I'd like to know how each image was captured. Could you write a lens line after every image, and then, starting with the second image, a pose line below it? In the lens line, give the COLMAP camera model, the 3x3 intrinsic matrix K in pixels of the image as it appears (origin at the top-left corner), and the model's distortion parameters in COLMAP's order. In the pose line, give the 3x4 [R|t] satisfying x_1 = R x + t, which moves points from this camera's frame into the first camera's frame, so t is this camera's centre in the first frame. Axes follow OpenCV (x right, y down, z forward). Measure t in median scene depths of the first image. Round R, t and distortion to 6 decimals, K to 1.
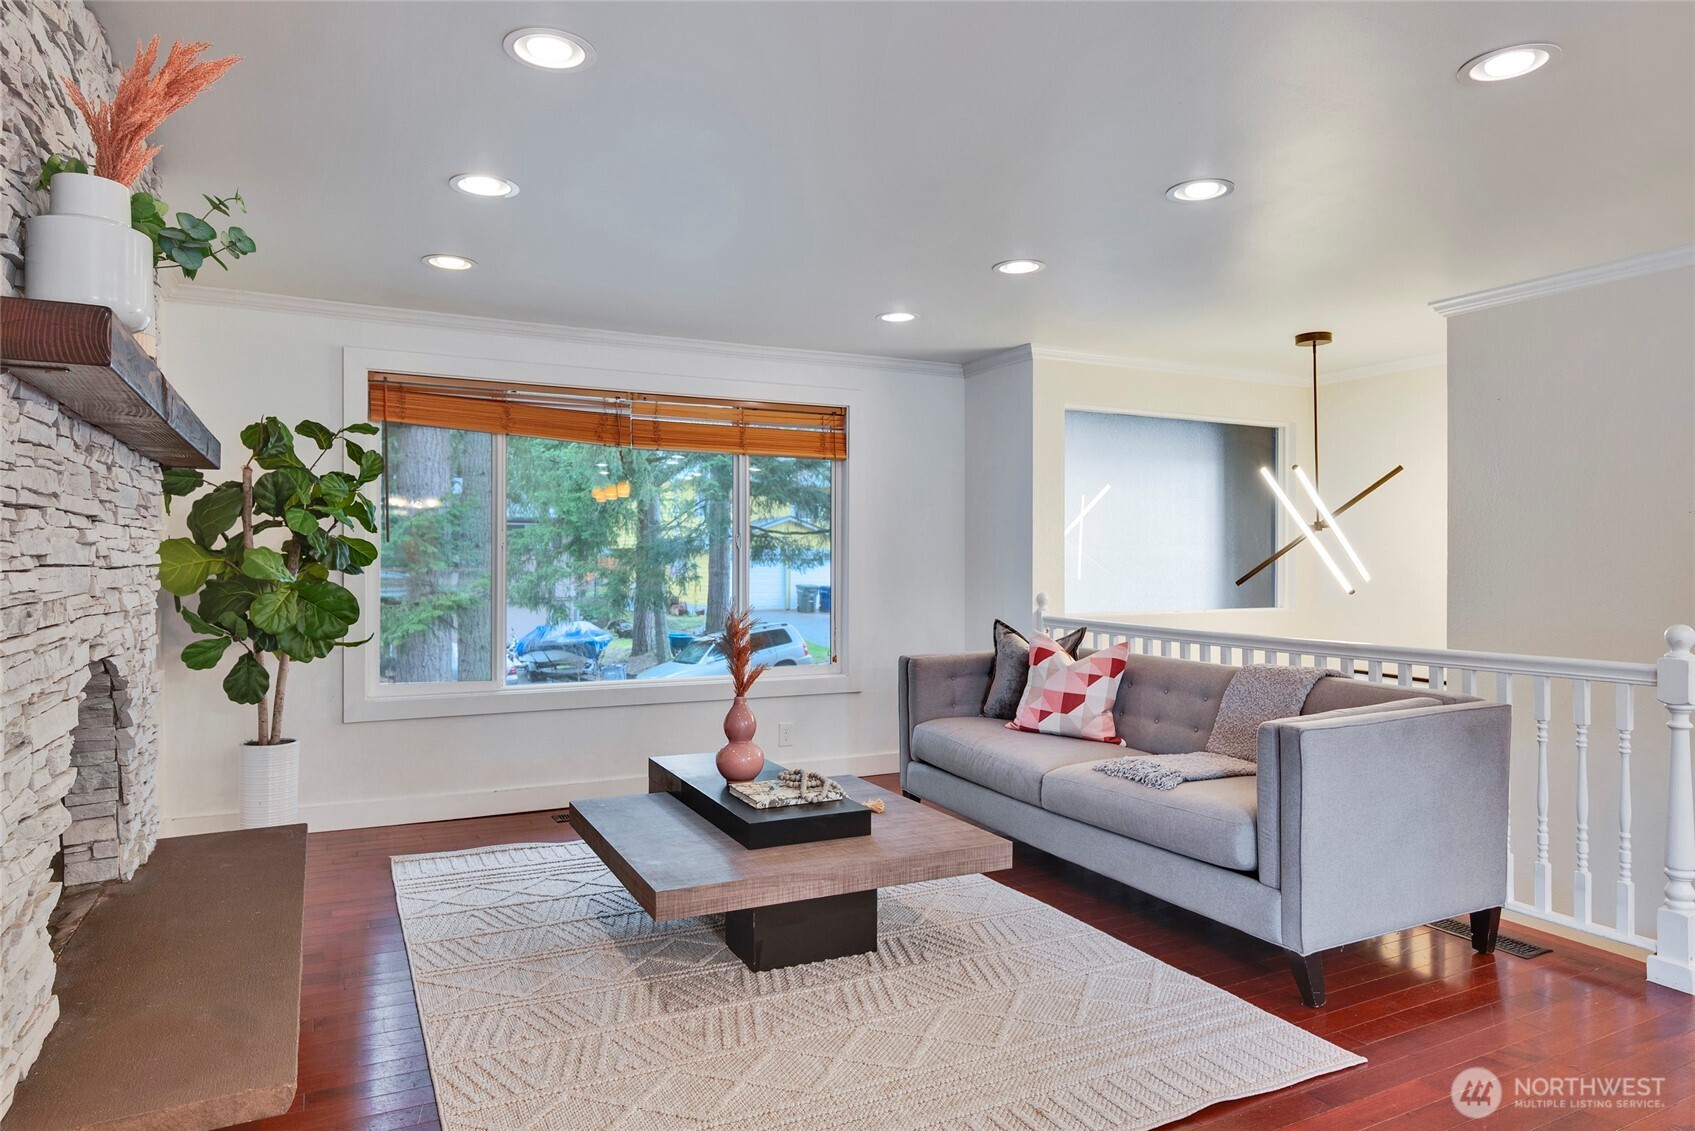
lens RADIAL K [[1023.0, 0, 852.1], [0, 1023.0, 561.6], [0, 0, 1]] dist [-0.004255, 0.001347]
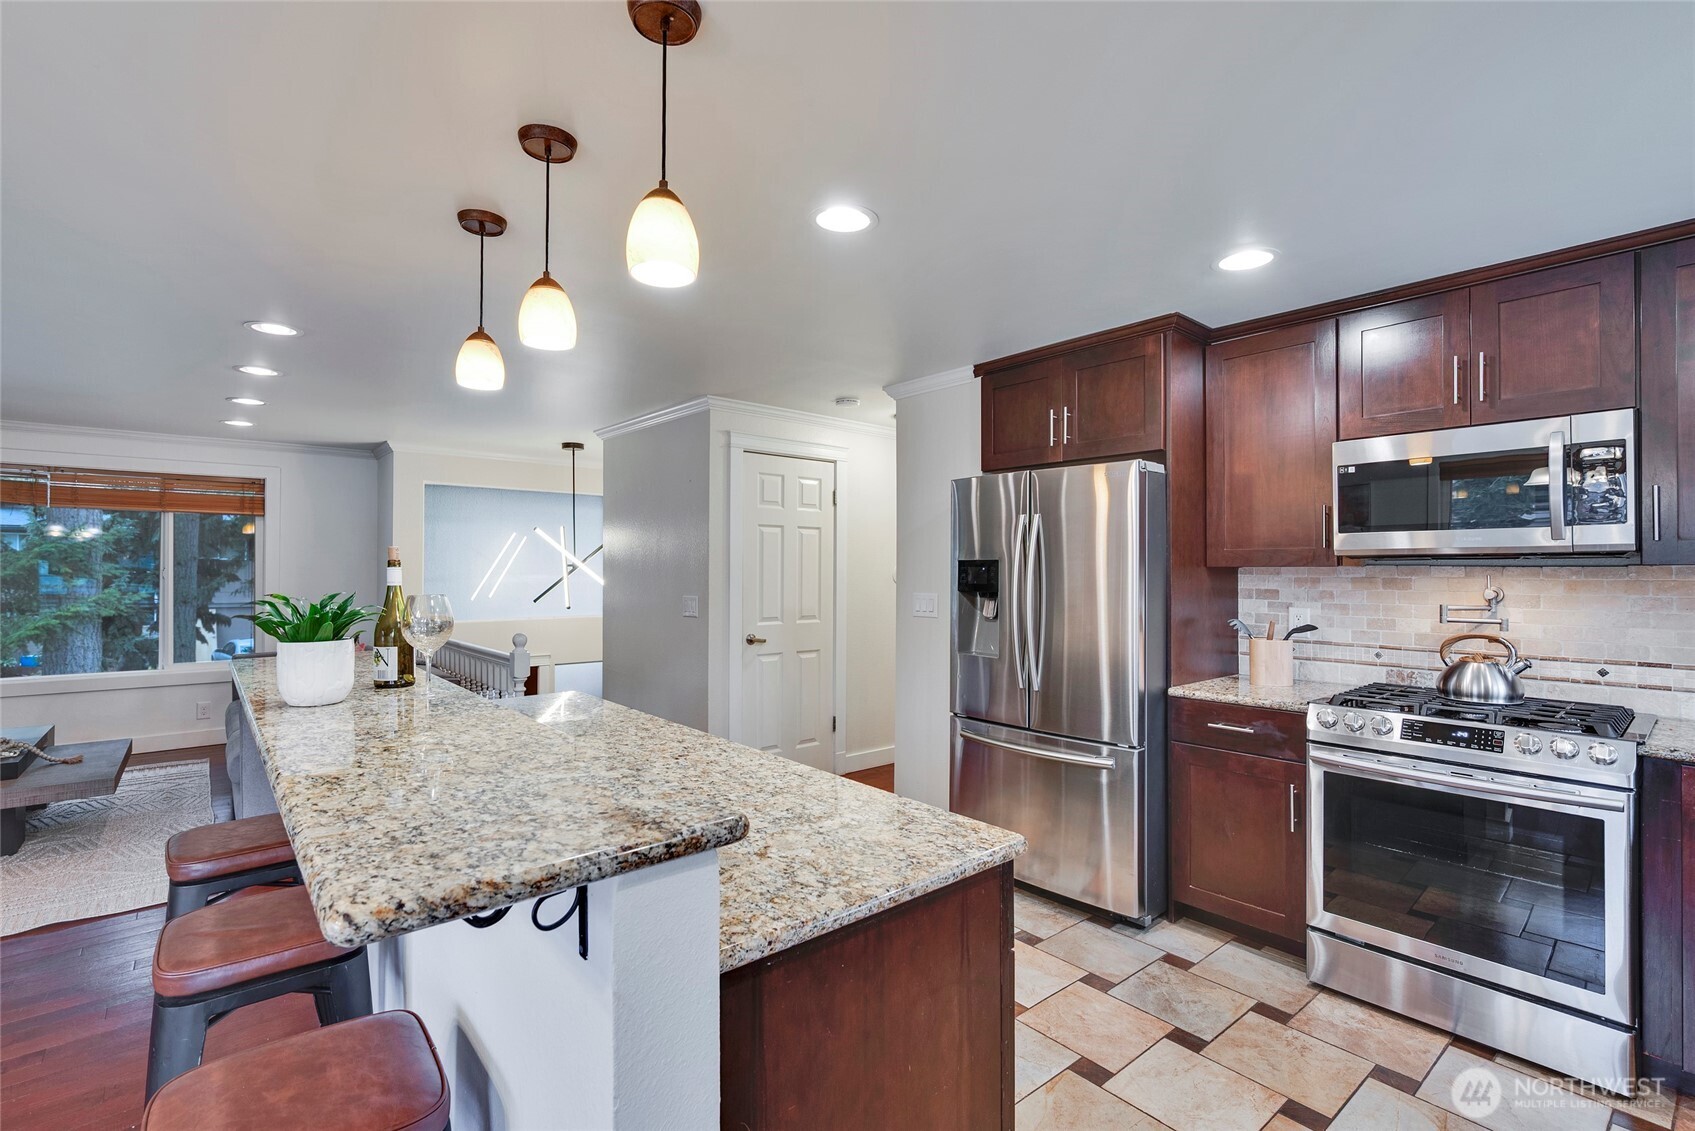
lens RADIAL K [[773.3, 0, 847.5], [0, 773.3, 565.5], [0, 0, 1]] dist [-0.001092, 0.000123]
pose [[0.973149, 0.002926, 0.230156, 0.726185], [-0.001669, 0.999983, -0.005654, -0.034525], [-0.230169, 0.005119, 0.973137, -0.316371]]
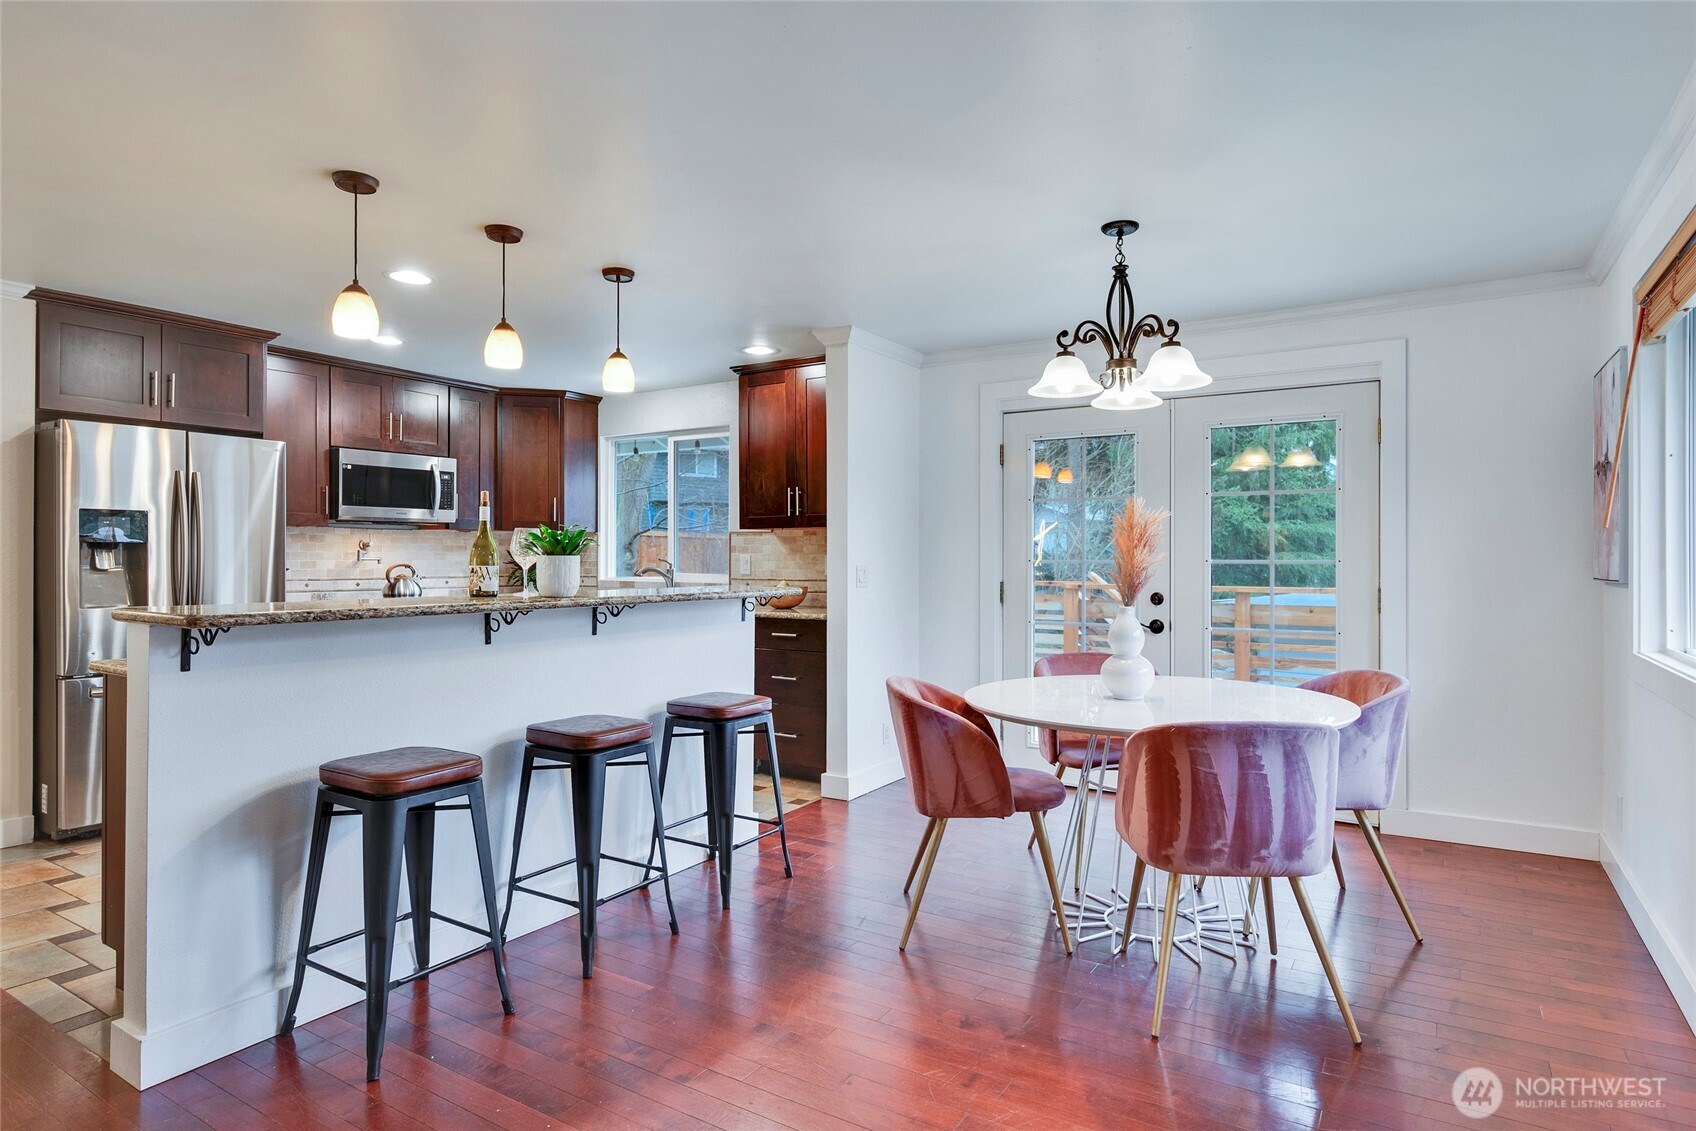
lens RADIAL K [[947.8, 0, 845.9], [0, 947.8, 553.7], [0, 0, 1]] dist [-0.002121, 0.000186]
pose [[-0.512556, 0.001006, 0.858653, -0.167316], [-0.001947, 0.999995, -0.002334, 0.000472], [-0.858652, -0.002869, -0.512551, 0.296081]]
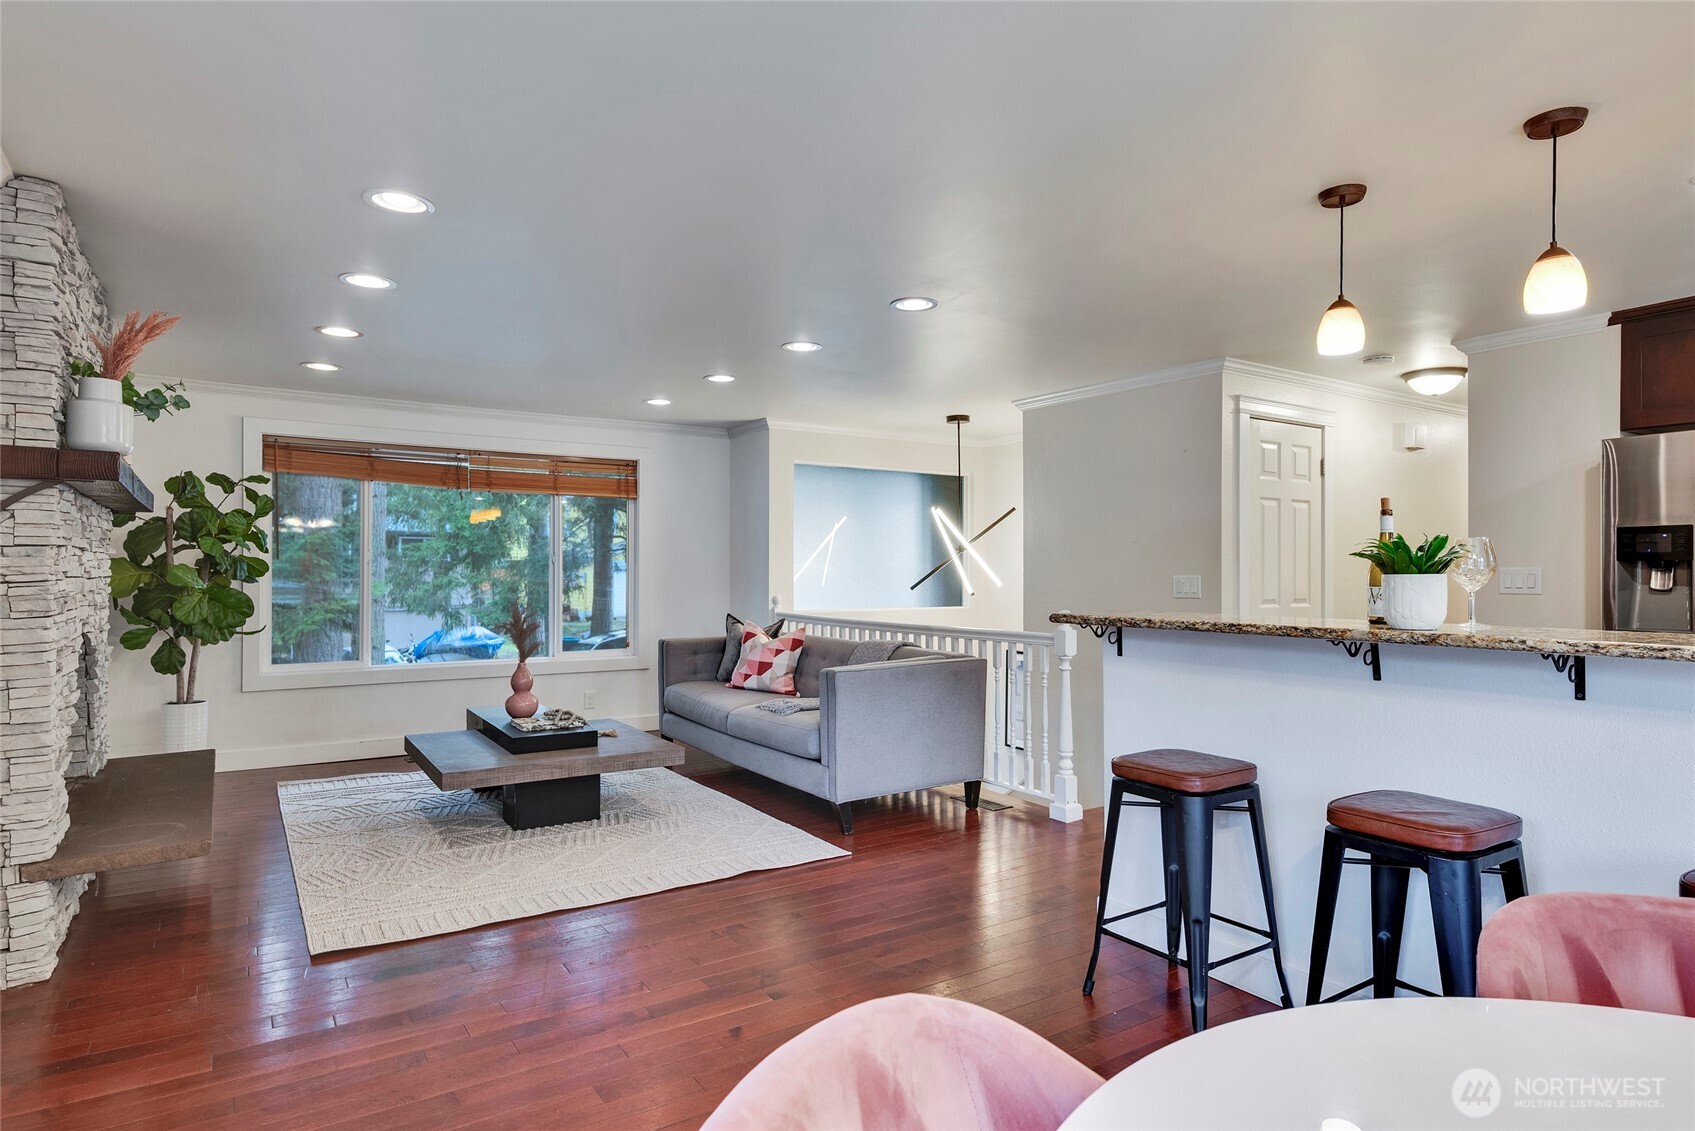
lens RADIAL K [[943.6, 0, 847.5], [0, 943.6, 565.5], [0, 0, 1]] dist [0.014709, -0.000117]
pose [[0.994684, 0.000198, 0.102979, 0.194881], [0.000526, 0.999975, -0.006998, -0.001882], [-0.102978, 0.007015, 0.994659, -0.383209]]
